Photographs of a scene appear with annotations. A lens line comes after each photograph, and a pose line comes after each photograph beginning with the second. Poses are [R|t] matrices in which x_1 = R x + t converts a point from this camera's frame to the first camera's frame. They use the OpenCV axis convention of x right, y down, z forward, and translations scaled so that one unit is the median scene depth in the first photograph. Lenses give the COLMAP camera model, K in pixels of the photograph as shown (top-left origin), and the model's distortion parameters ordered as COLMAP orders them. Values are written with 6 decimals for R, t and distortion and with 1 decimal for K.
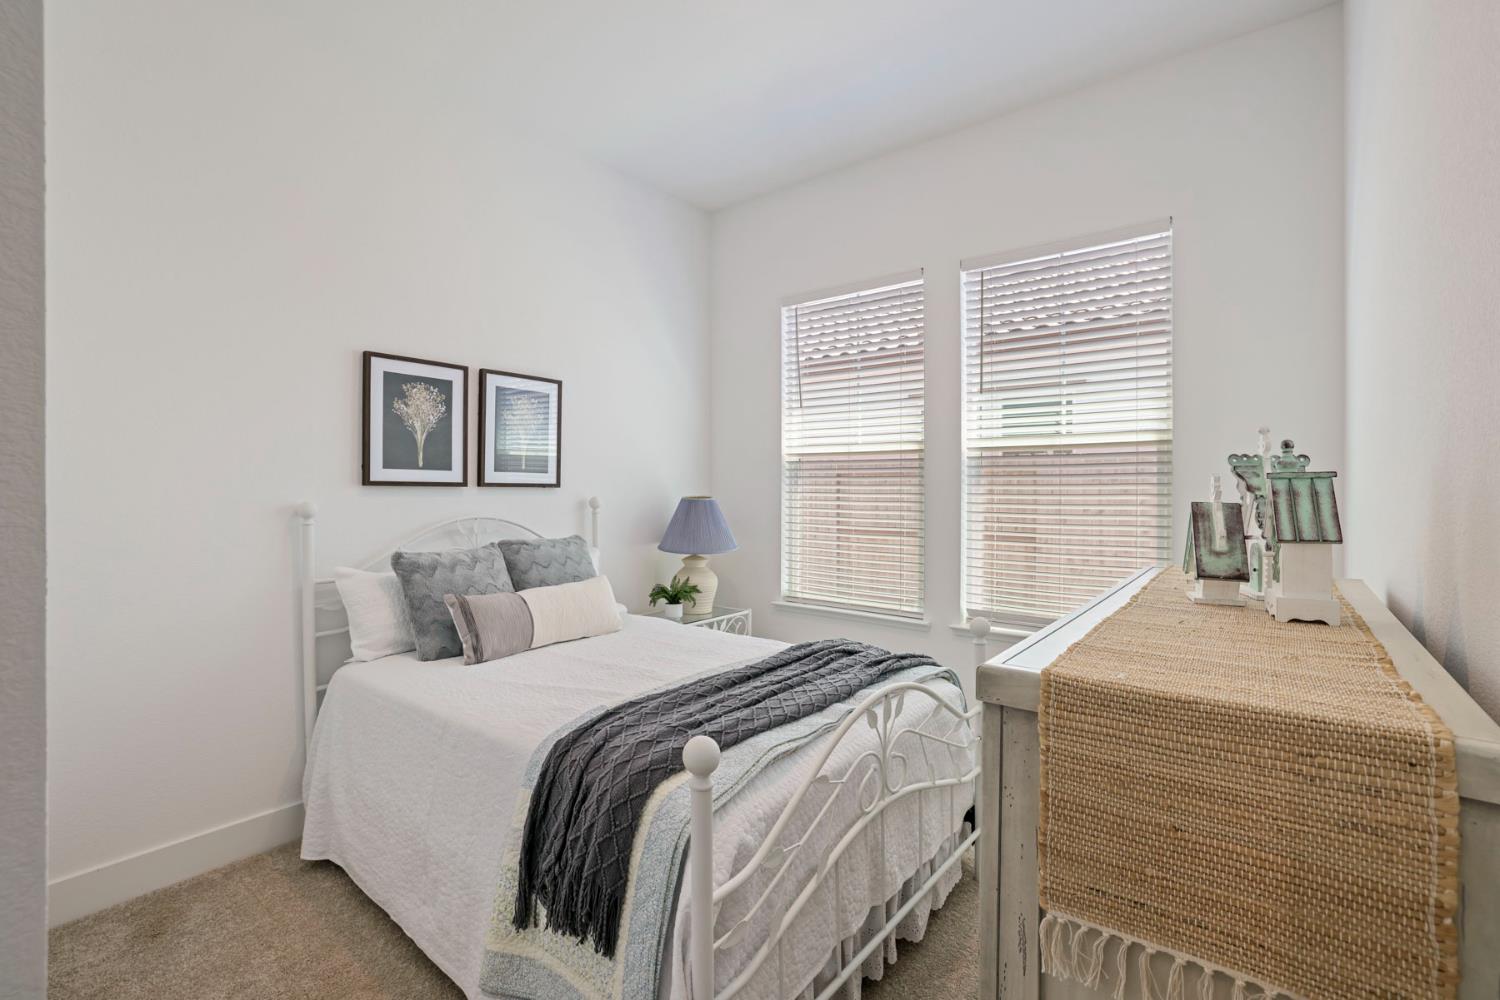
lens RADIAL K [[655.2, 0, 739.0], [0, 655.2, 489.3], [0, 0, 1]] dist [-0.015719, 0.006564]
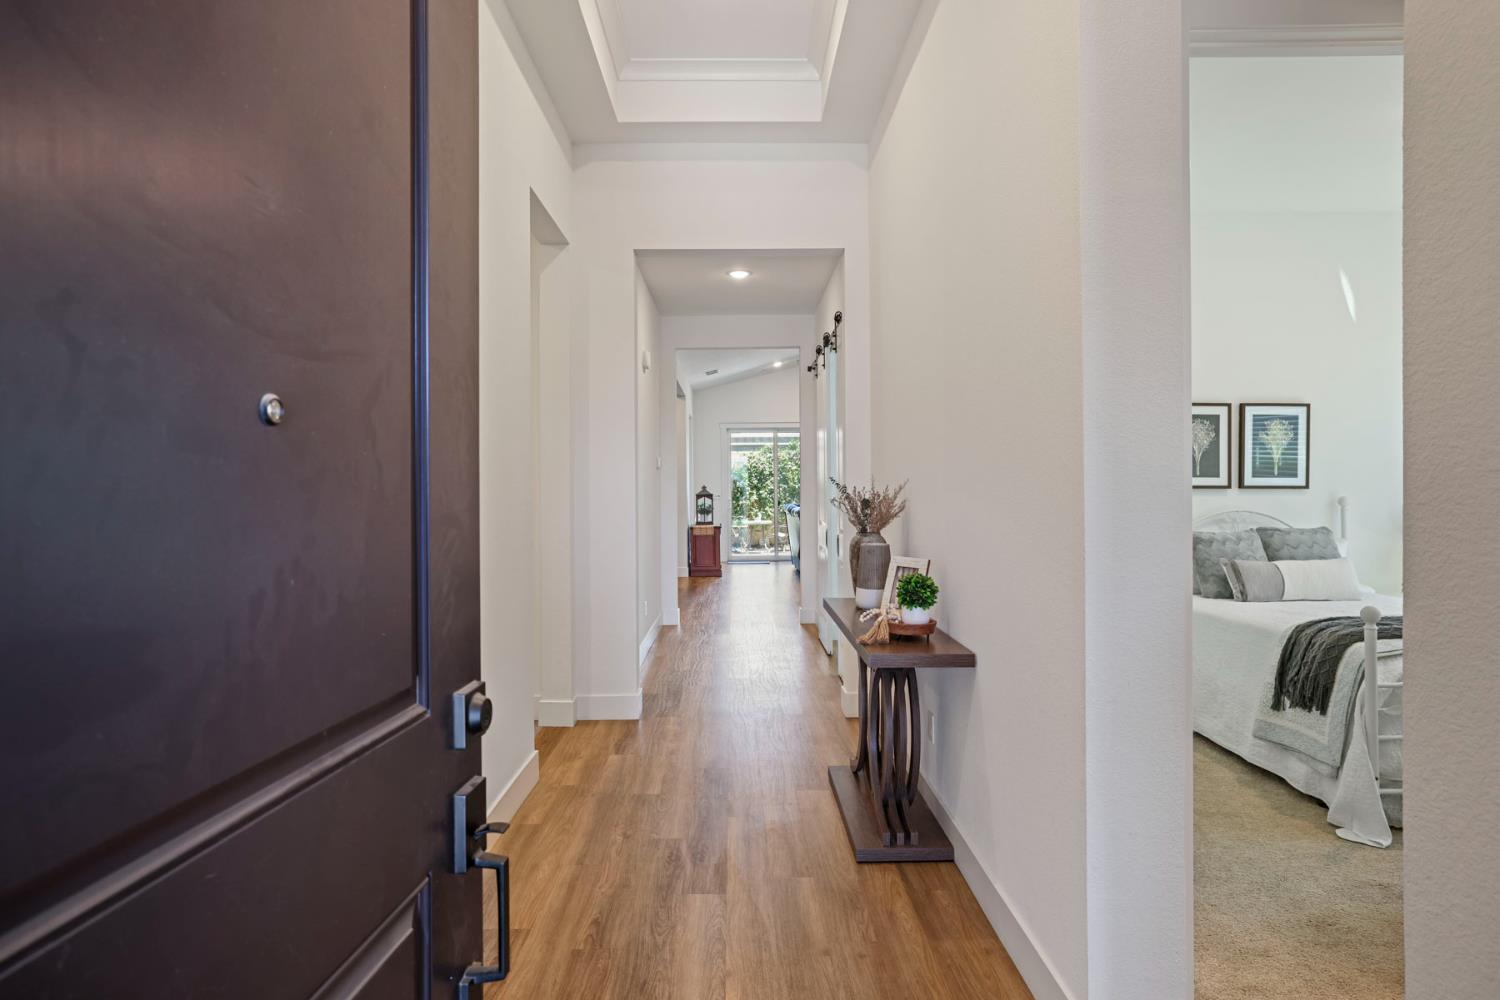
lens RADIAL K [[838.7, 0, 734.7], [0, 838.7, 489.3], [0, 0, 1]] dist [-0.022817, 0.018932]
pose [[0.628118, -0.000500, -0.778118, 0.350675], [0.003900, 0.999989, 0.002507, -0.012750], [0.778108, -0.004609, 0.628113, -1.086011]]
